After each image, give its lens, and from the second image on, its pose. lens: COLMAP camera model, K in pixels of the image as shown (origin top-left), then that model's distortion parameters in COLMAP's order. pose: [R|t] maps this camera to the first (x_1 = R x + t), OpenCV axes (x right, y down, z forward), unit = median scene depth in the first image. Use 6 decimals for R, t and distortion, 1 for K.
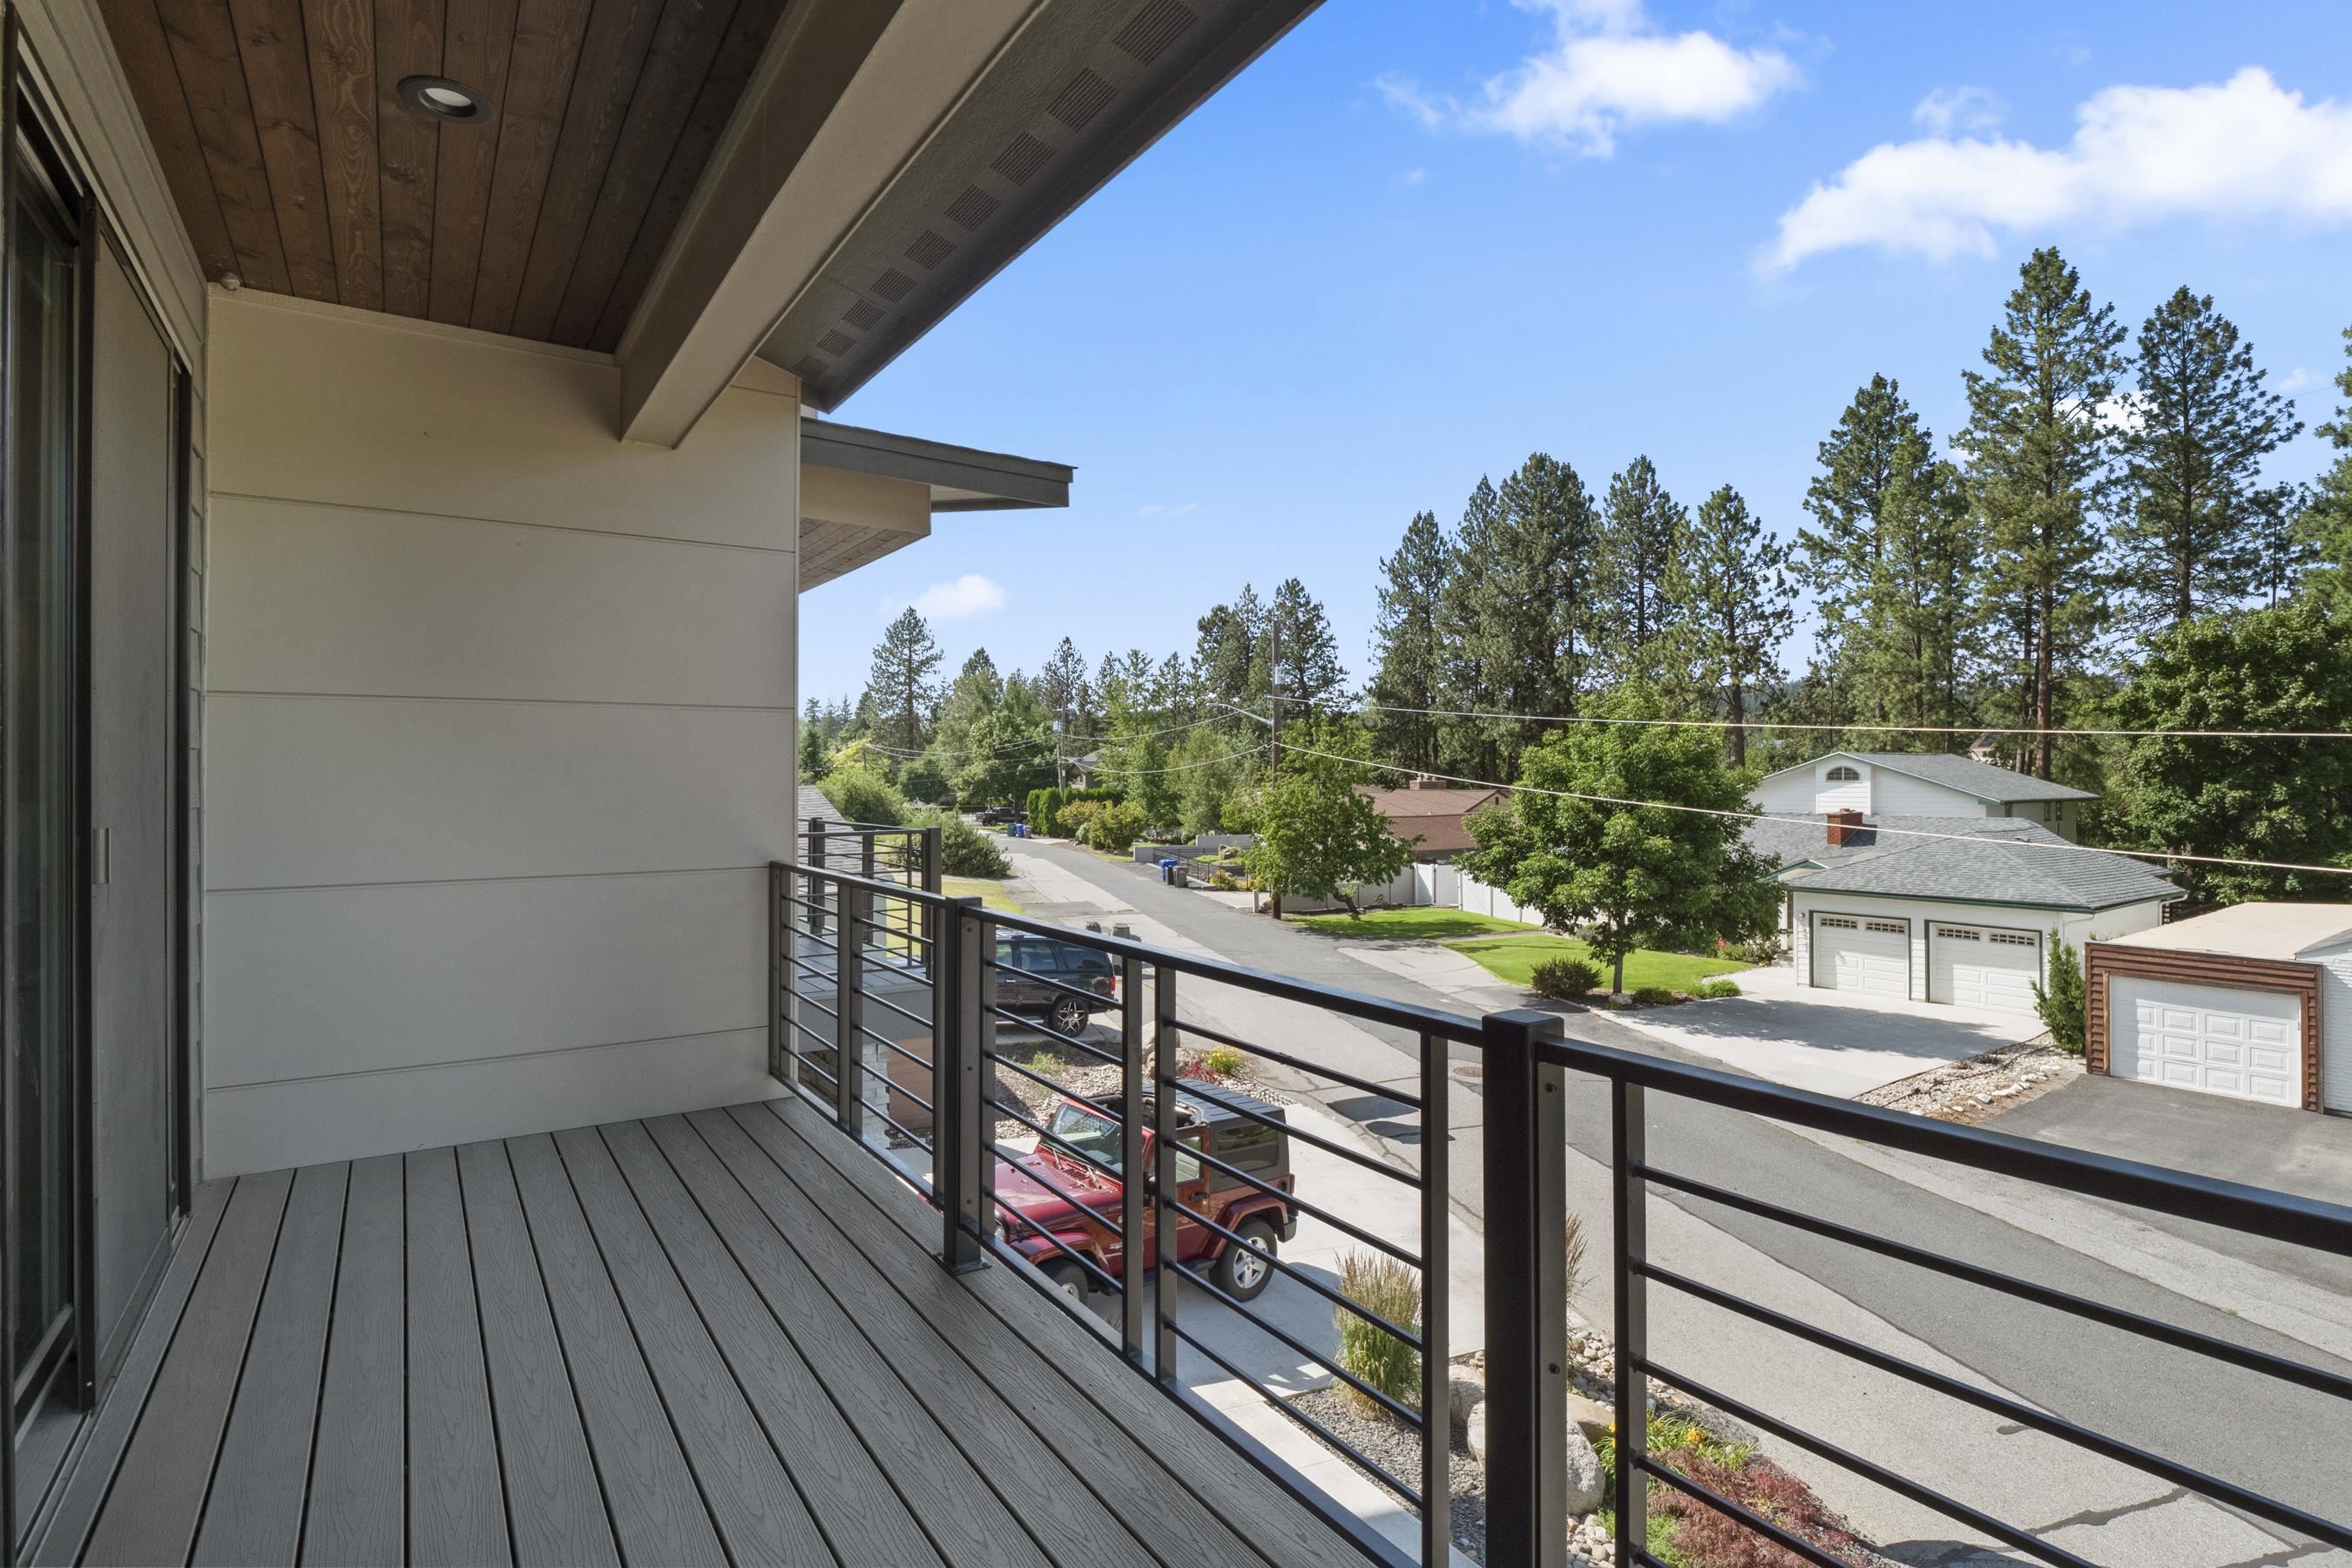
lens RADIAL K [[1160.4, 0, 1175.9], [0, 1160.4, 775.2], [0, 0, 1]] dist [-0.012347, -0.000667]
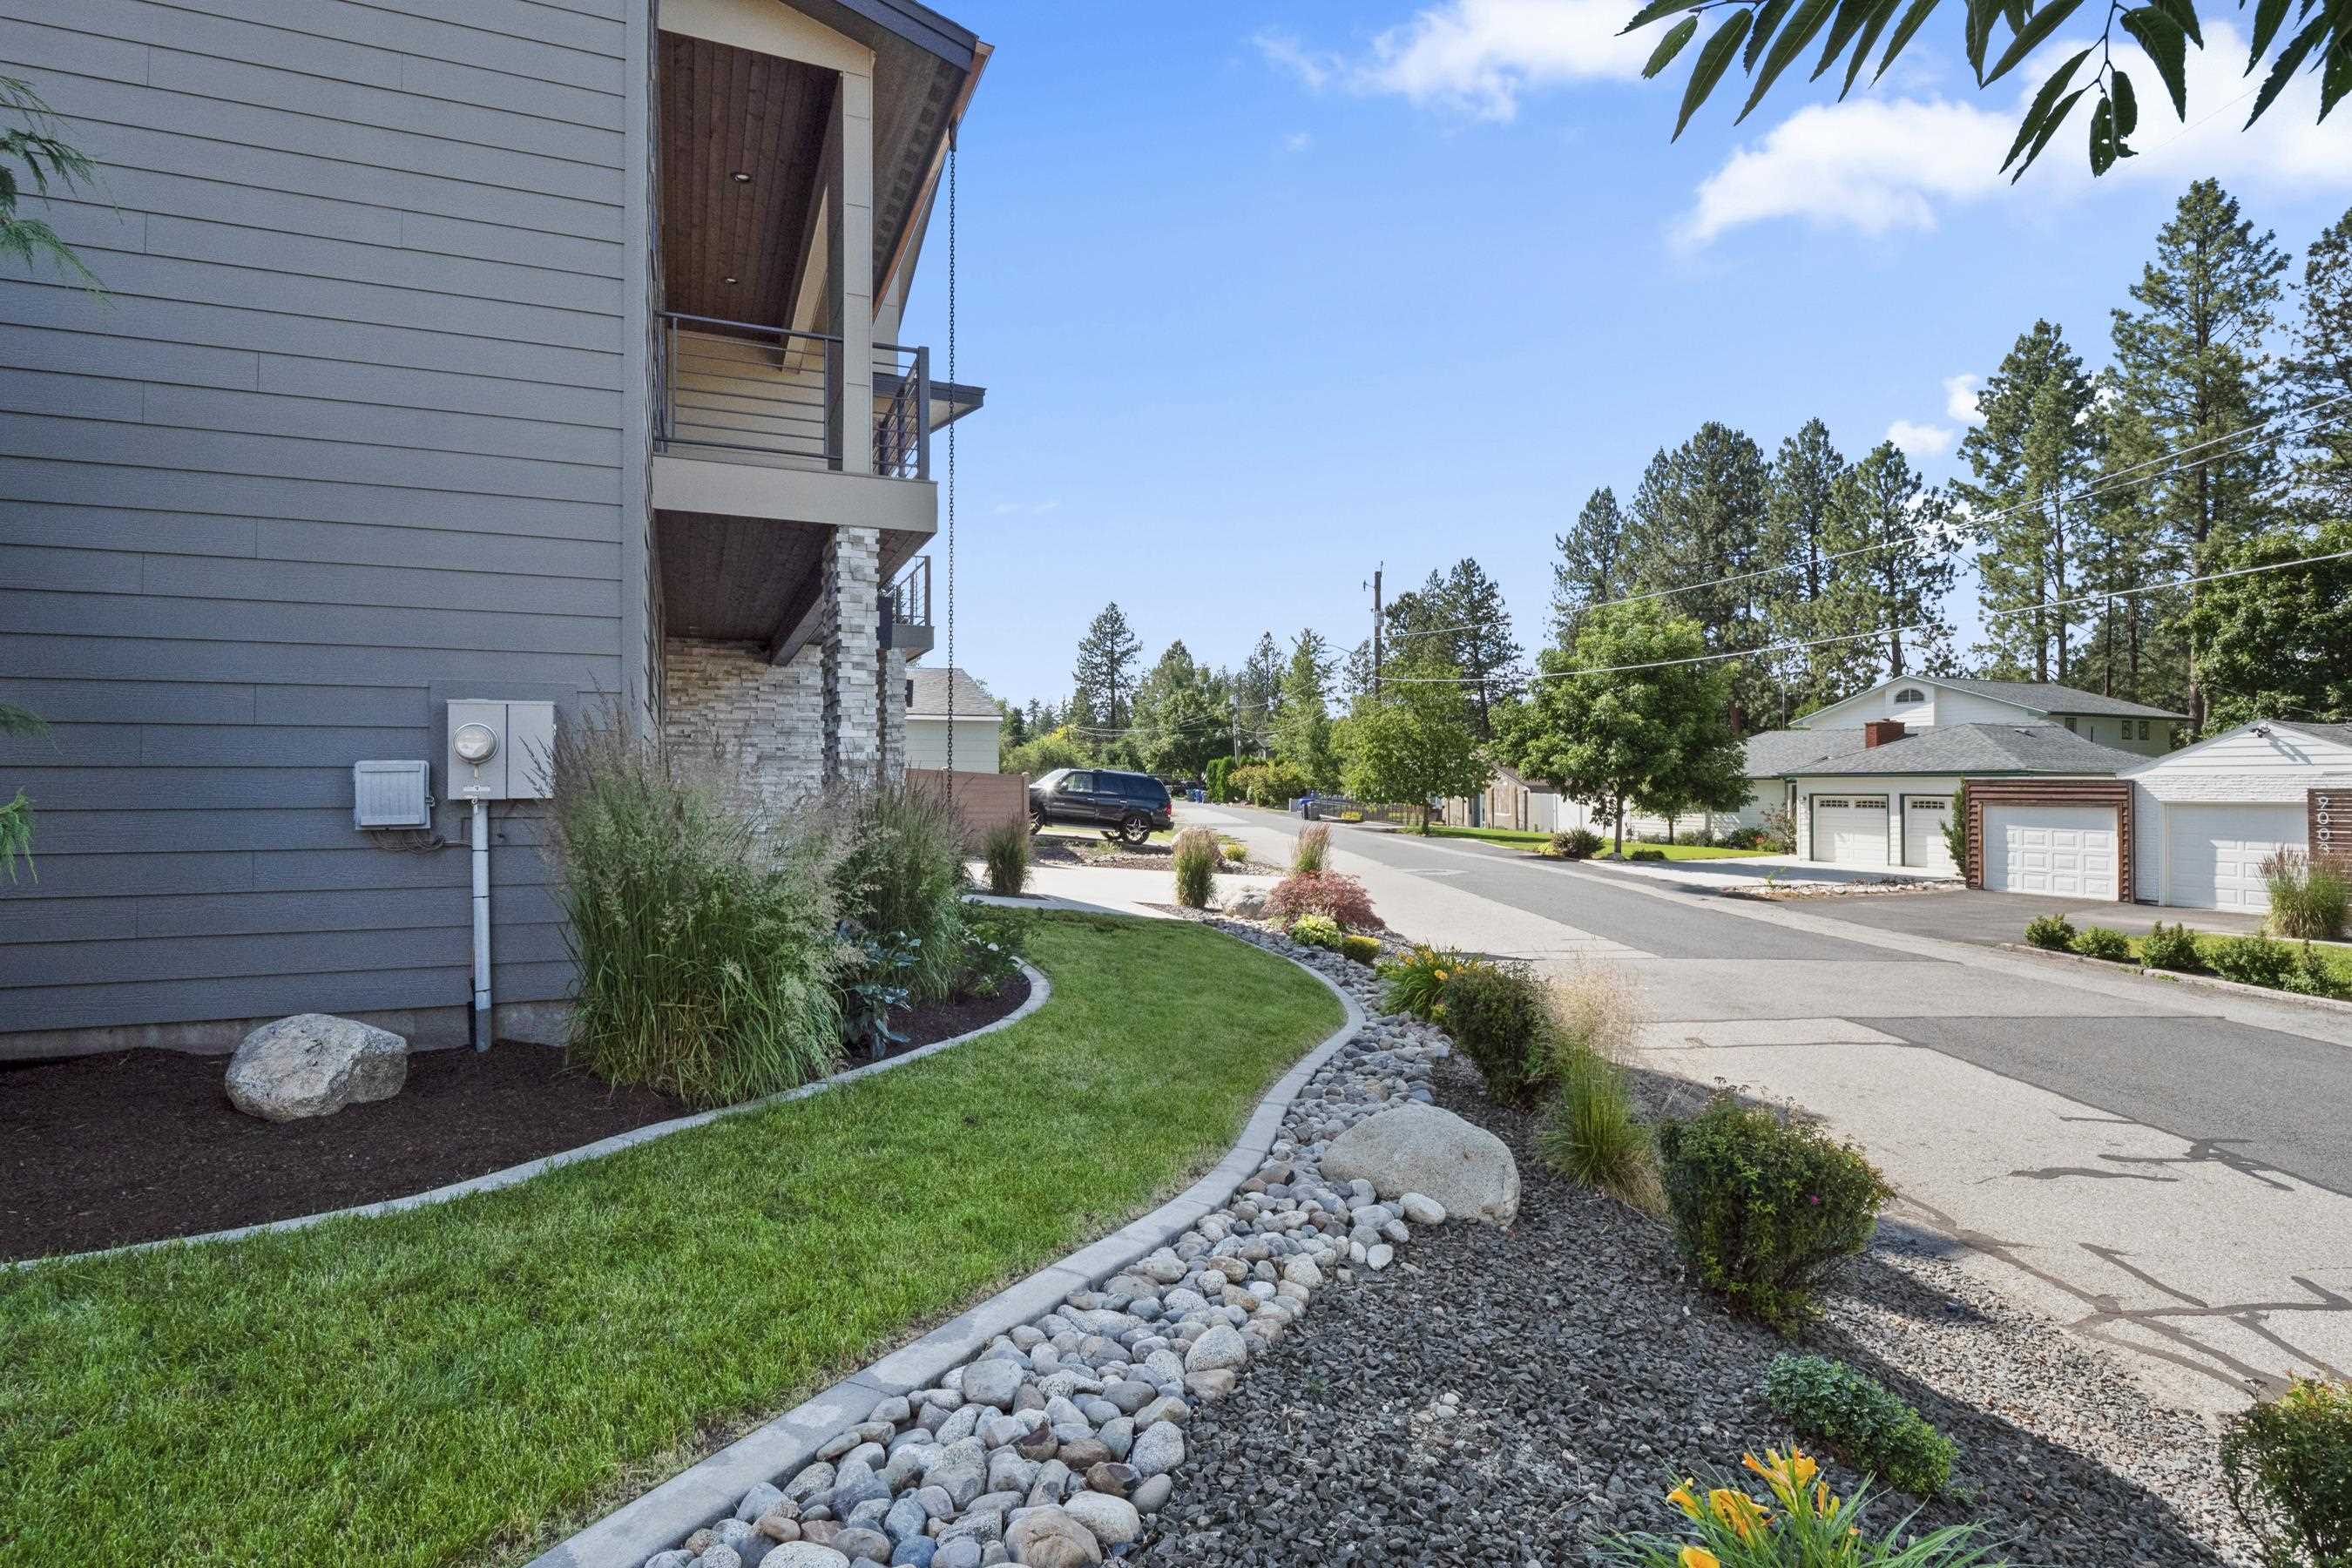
lens RADIAL K [[1160.4, 0, 1166.2], [0, 1160.4, 786.7], [0, 0, 1]] dist [-0.012347, -0.000667]
pose [[0.981862, 0.003522, -0.189565, 0.055521], [-0.002045, 0.999966, 0.007985, 0.040914], [0.189587, -0.007452, 0.981836, -0.098728]]
